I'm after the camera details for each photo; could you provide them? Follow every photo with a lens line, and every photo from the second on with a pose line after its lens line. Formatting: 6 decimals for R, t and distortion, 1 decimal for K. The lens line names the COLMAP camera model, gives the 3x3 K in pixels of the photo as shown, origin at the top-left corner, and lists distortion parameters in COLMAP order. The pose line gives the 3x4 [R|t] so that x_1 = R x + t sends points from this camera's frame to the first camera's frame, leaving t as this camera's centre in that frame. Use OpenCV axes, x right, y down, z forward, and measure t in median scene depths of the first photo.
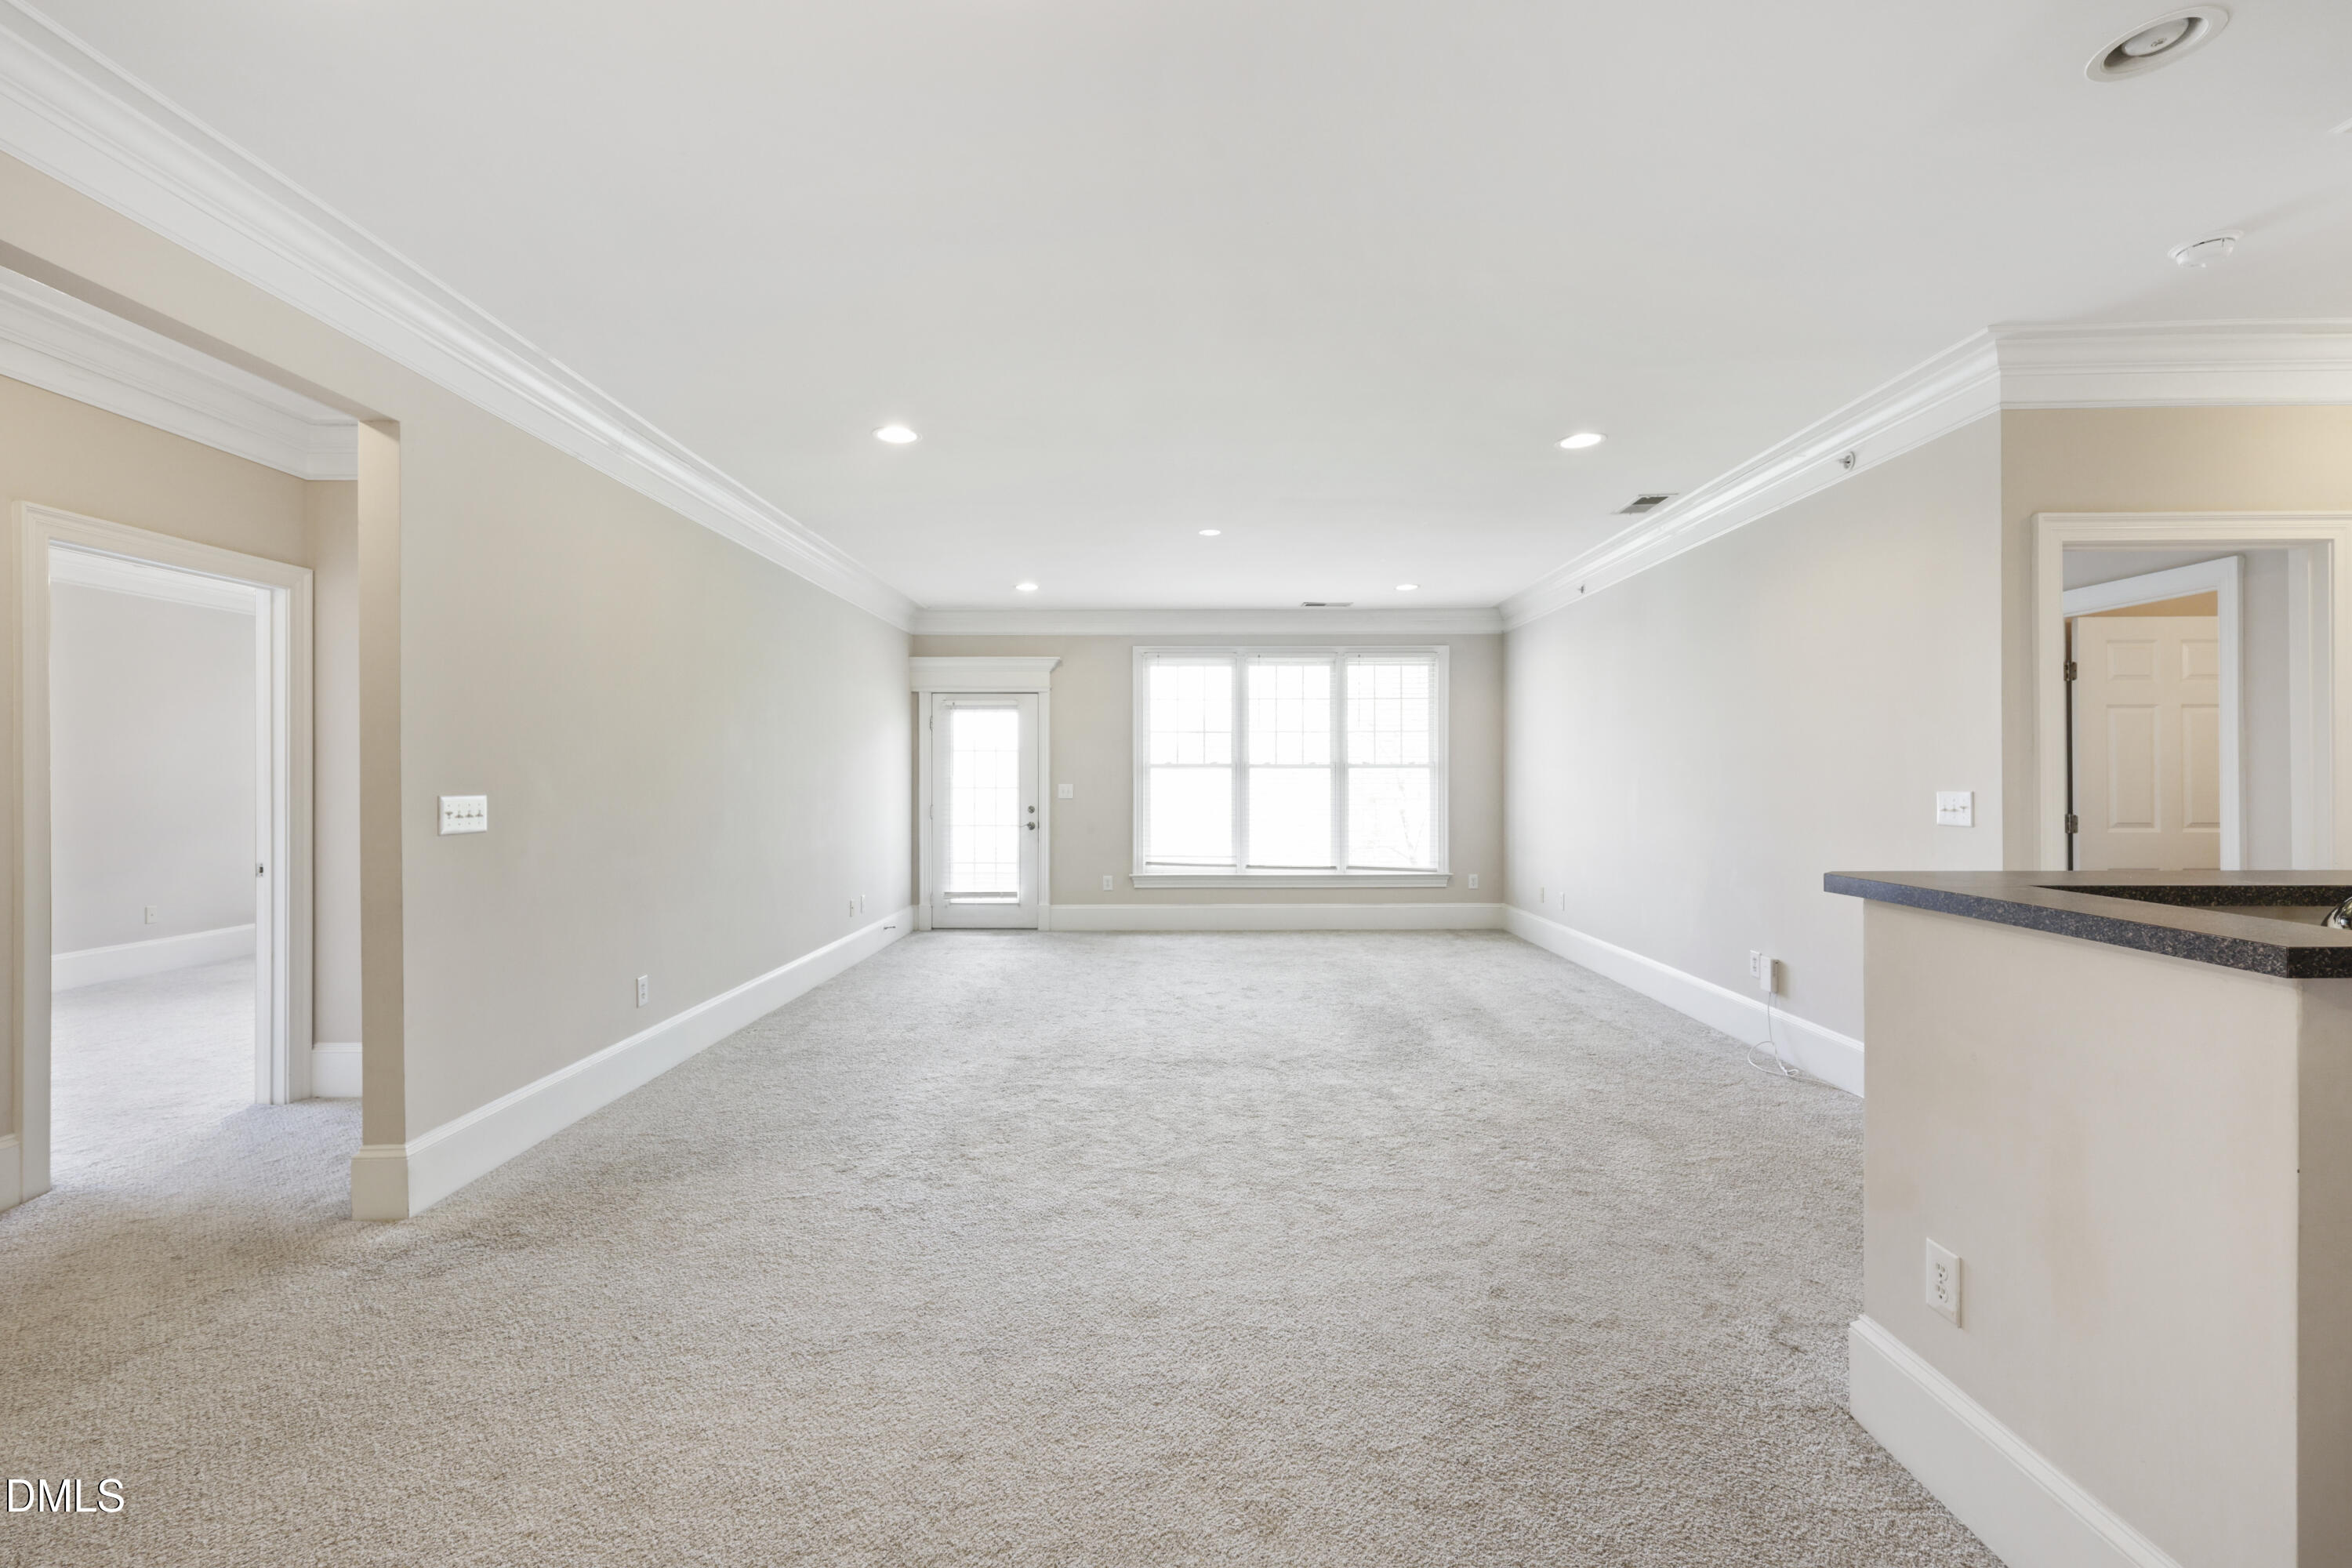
lens RADIAL K [[1031.8, 0, 1170.2], [0, 1031.8, 773.9], [0, 0, 1]] dist [-0.000871, 0.001024]
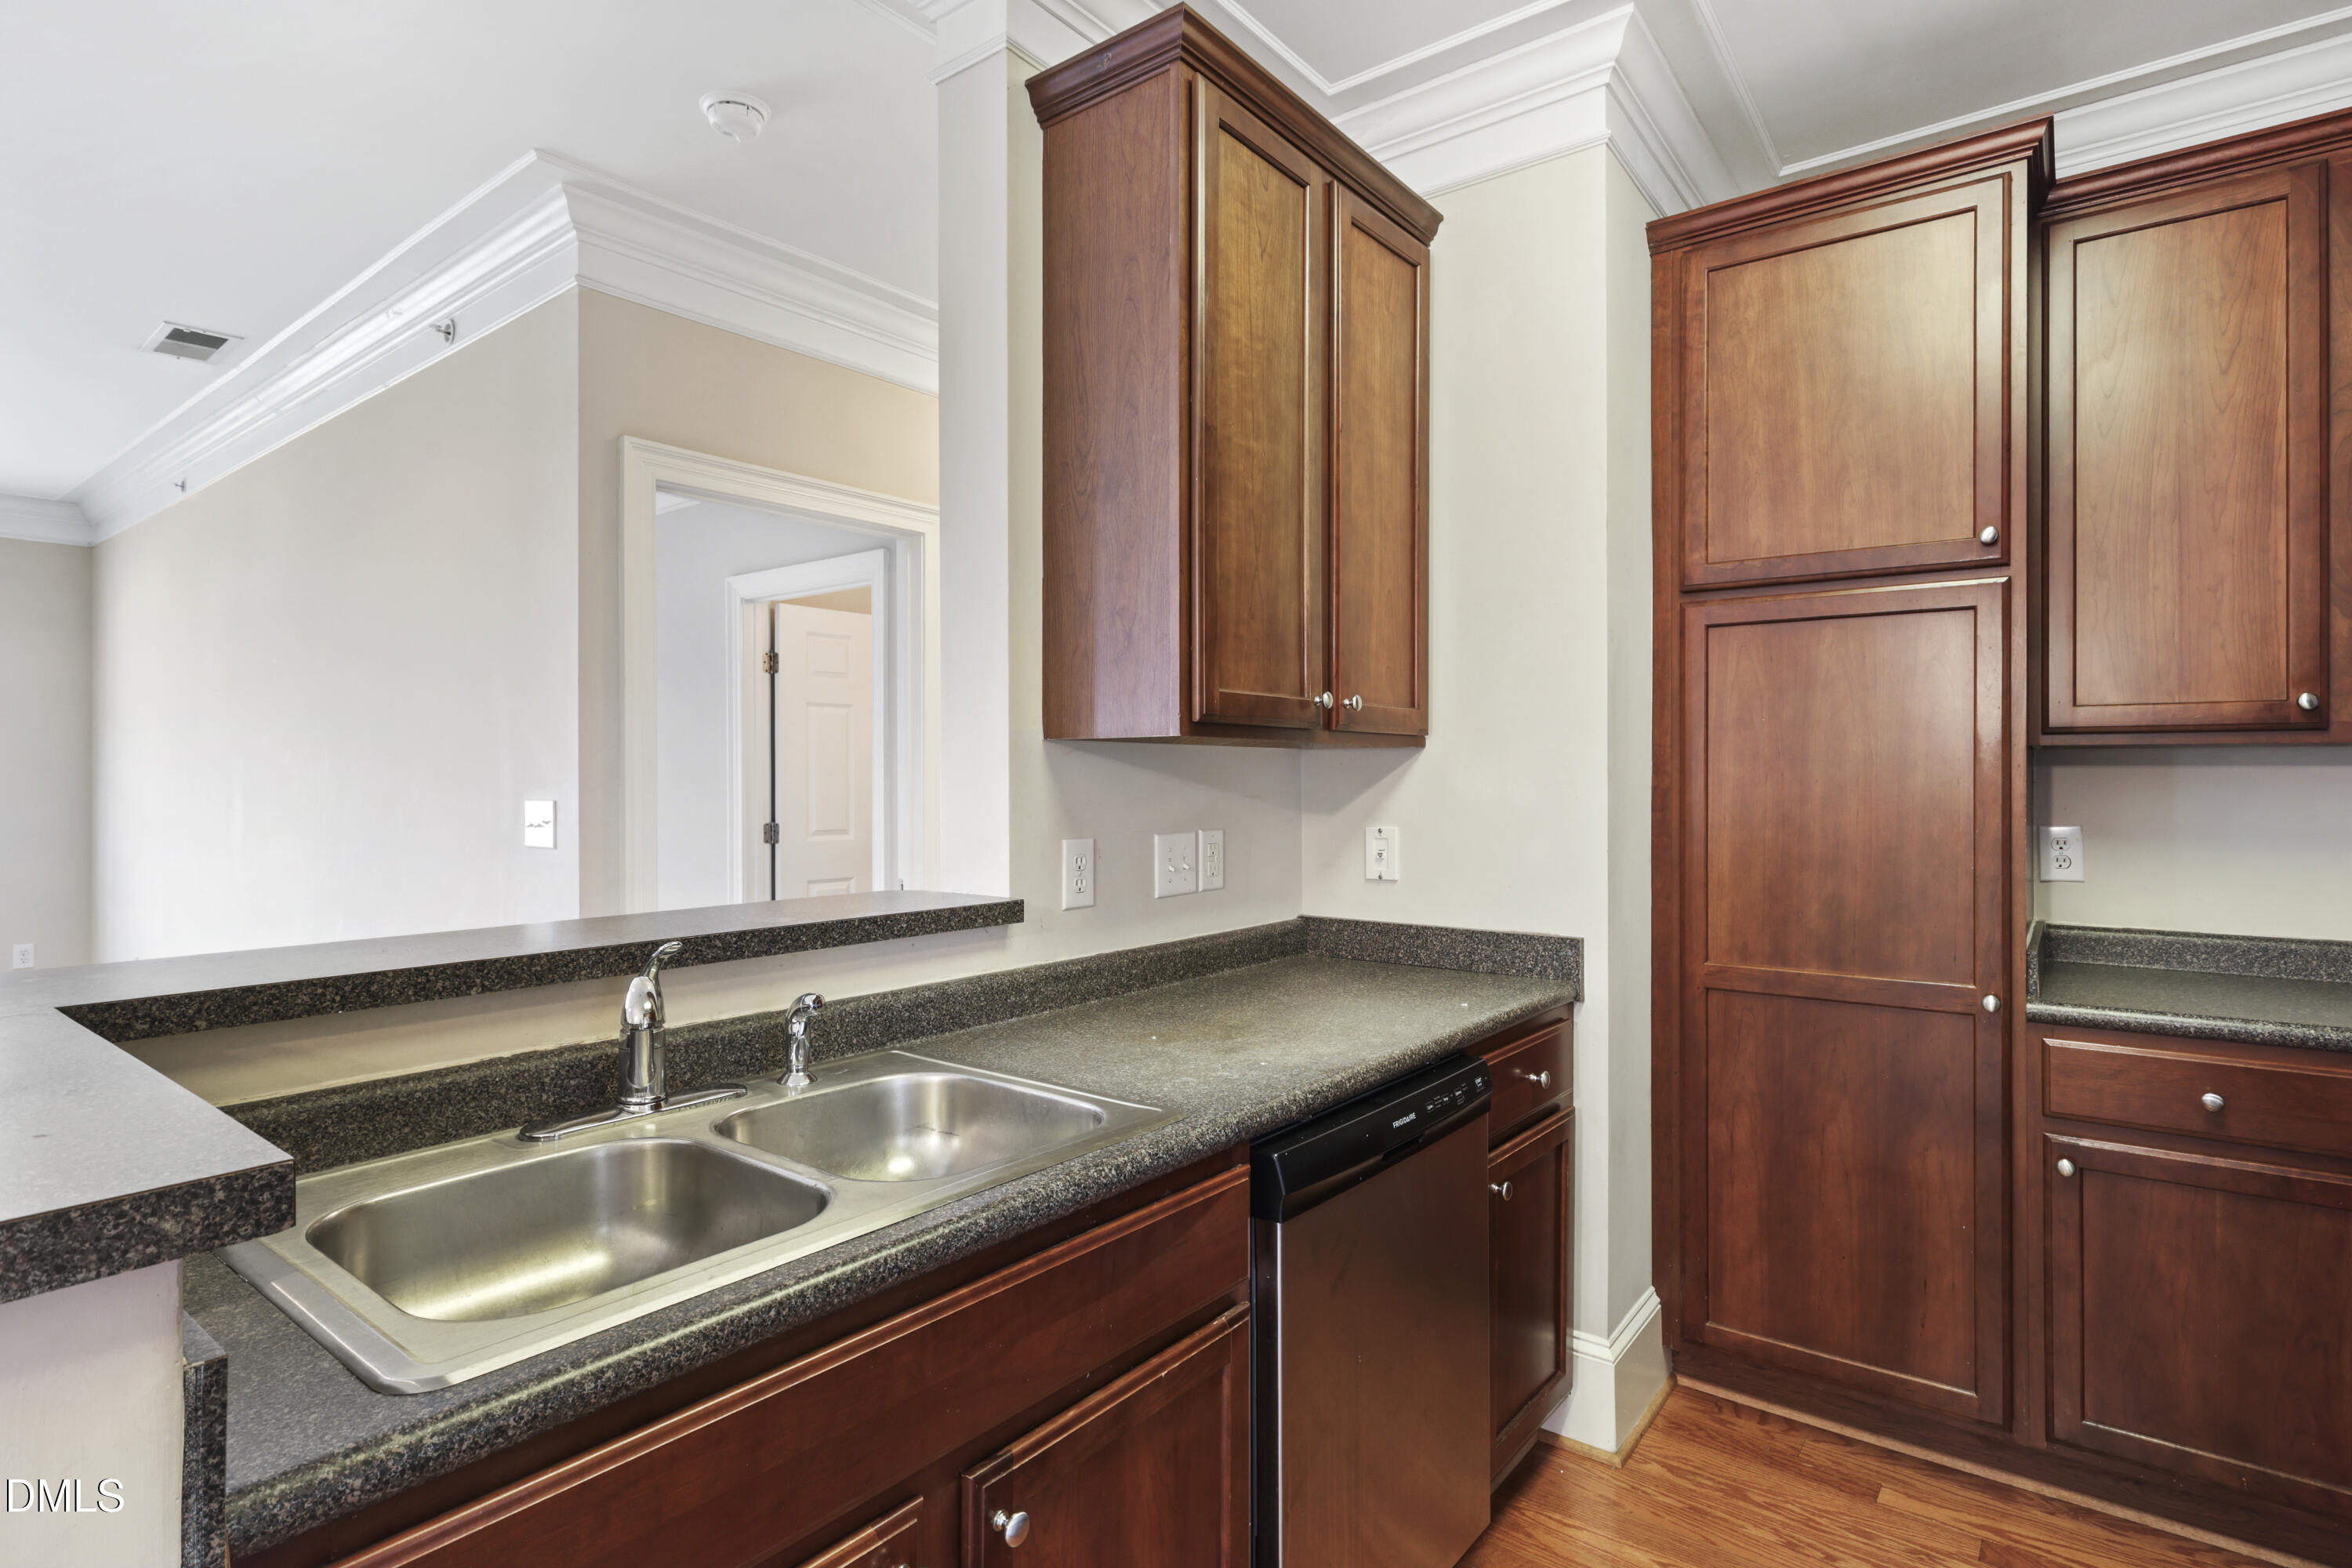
lens RADIAL K [[1181.0, 0, 1181.3], [0, 1181.0, 777.6], [0, 0, 1]] dist [0.003143, -0.002923]
pose [[0.606035, 0.002483, 0.795434, 0.270368], [-0.002209, 0.999997, -0.001438, 0.000597], [-0.795435, -0.000886, 0.606038, 0.097049]]
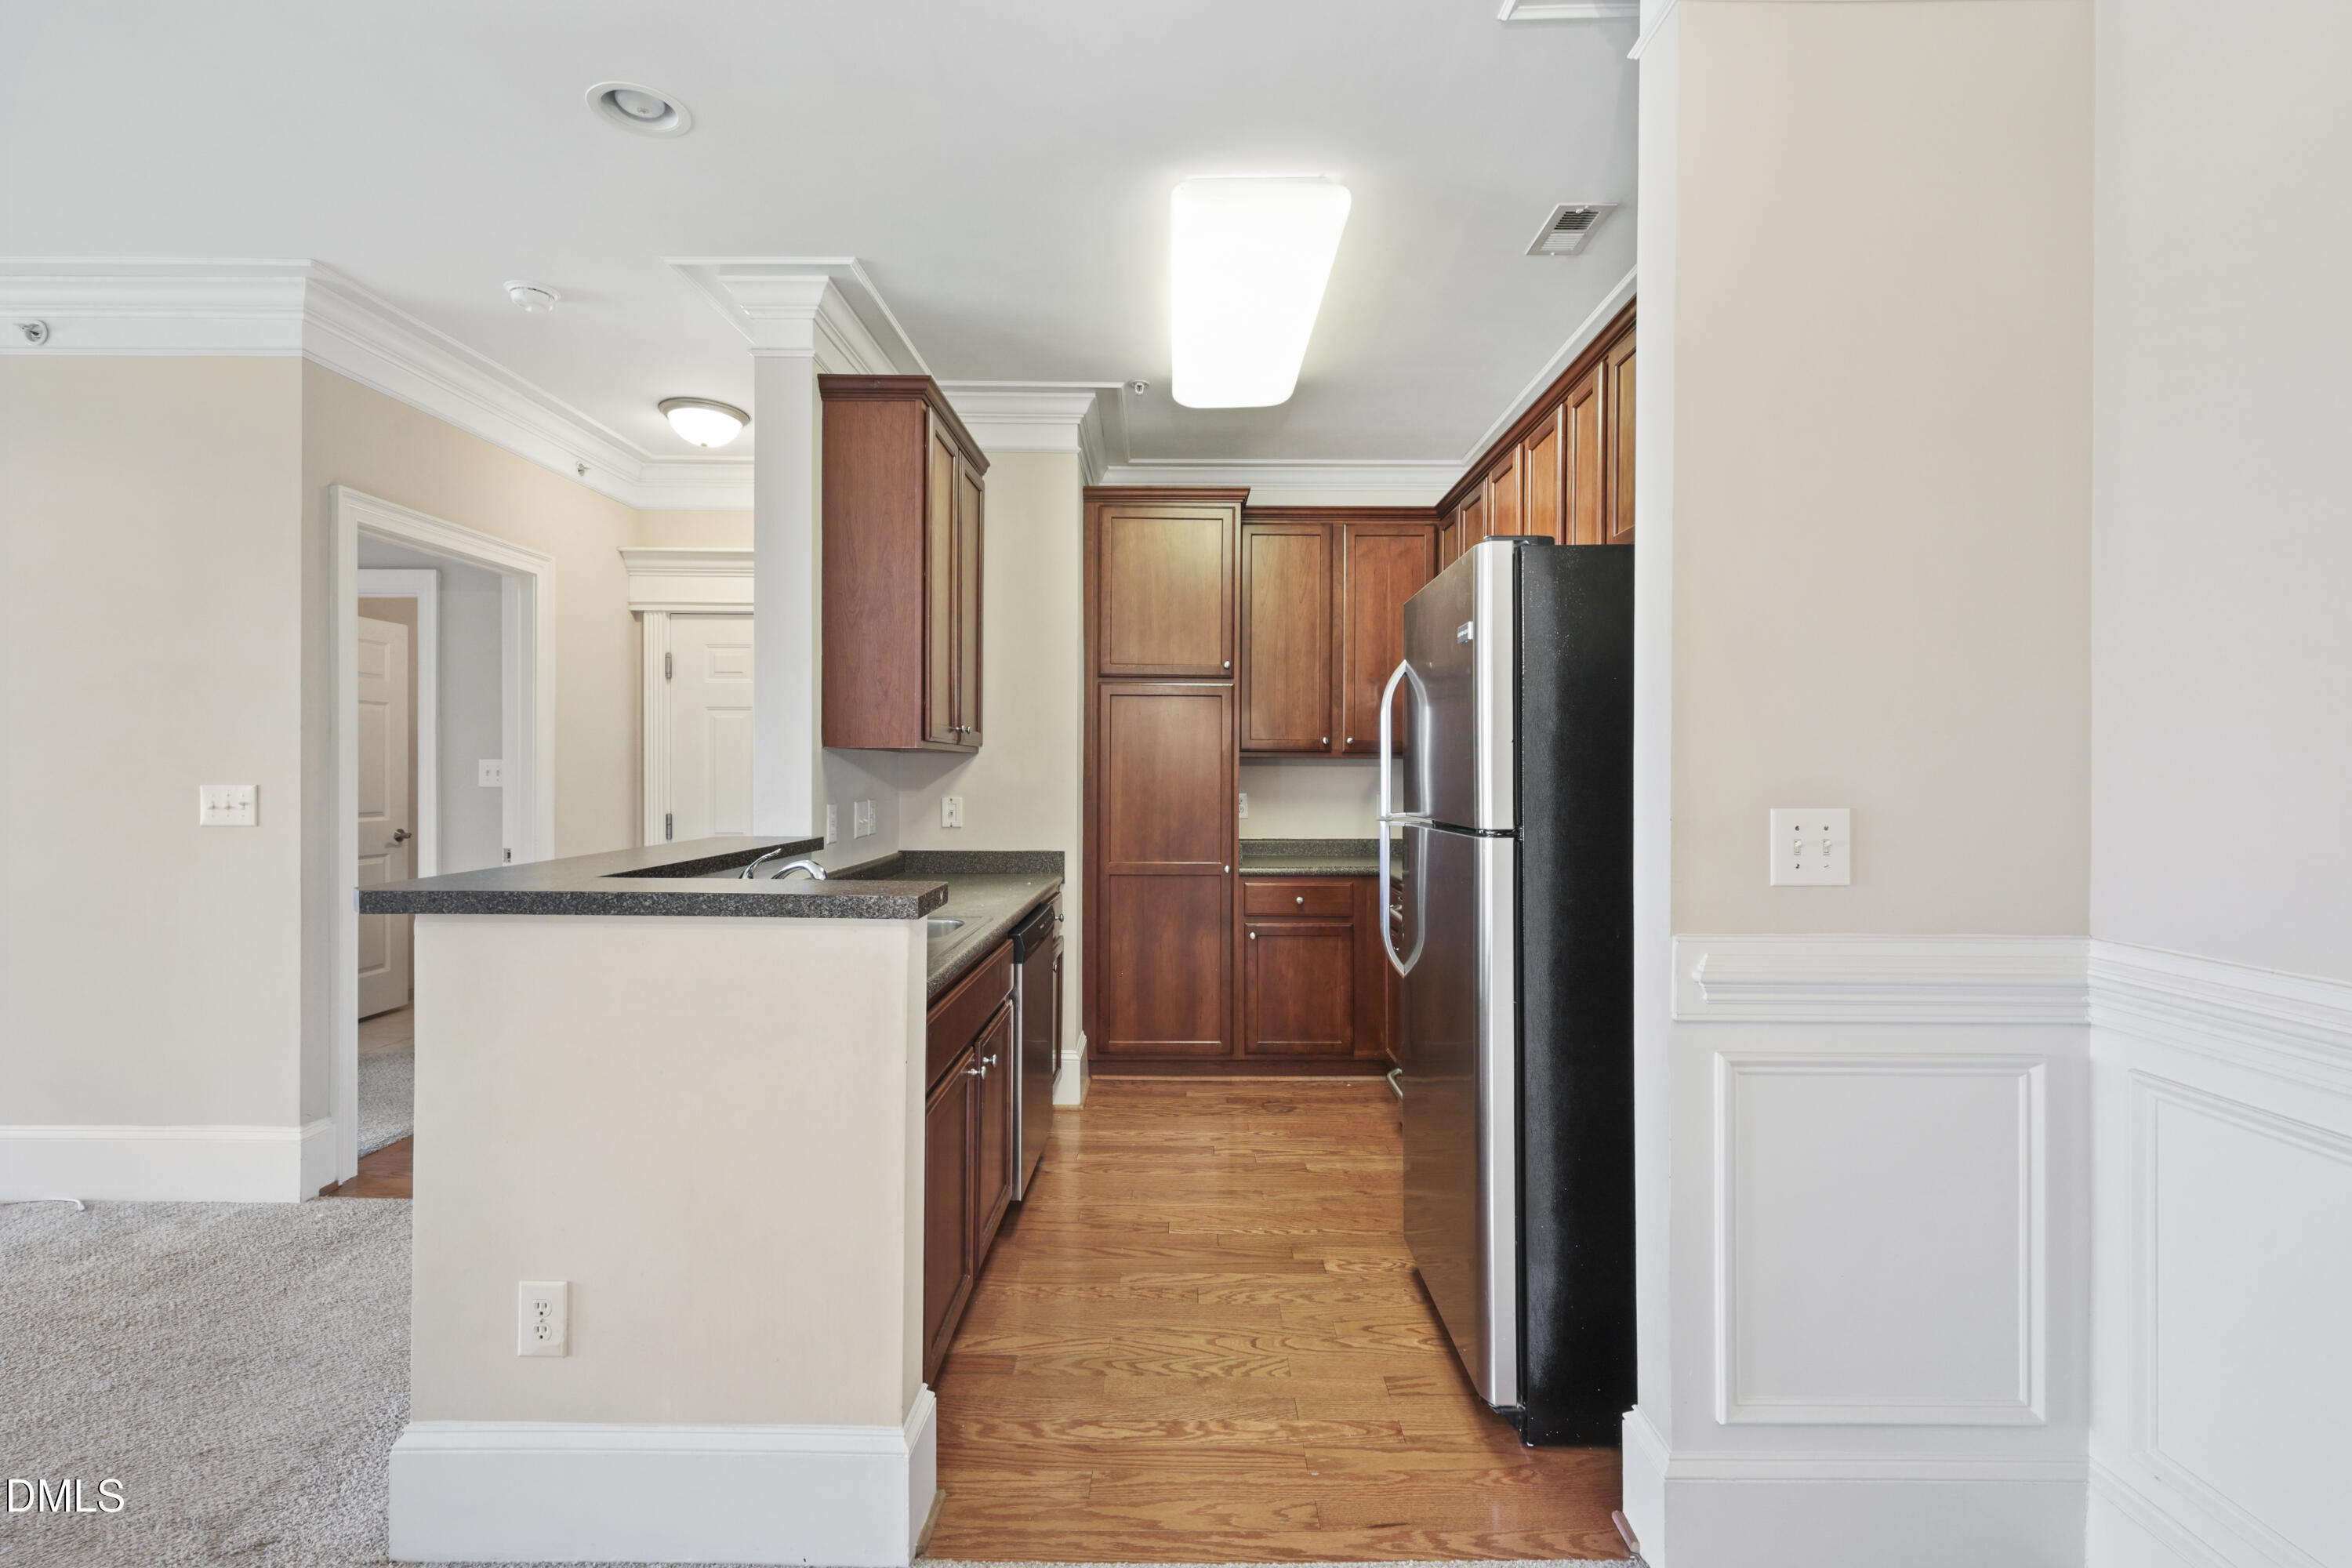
lens RADIAL K [[1031.8, 0, 1183.4], [0, 1031.8, 770.5], [0, 0, 1]] dist [-0.000871, 0.001024]
pose [[-0.009778, 0.002721, 0.999948, -0.065036], [-0.006837, 0.999973, -0.002788, 0.001521], [-0.999929, -0.006864, -0.009759, 0.167616]]
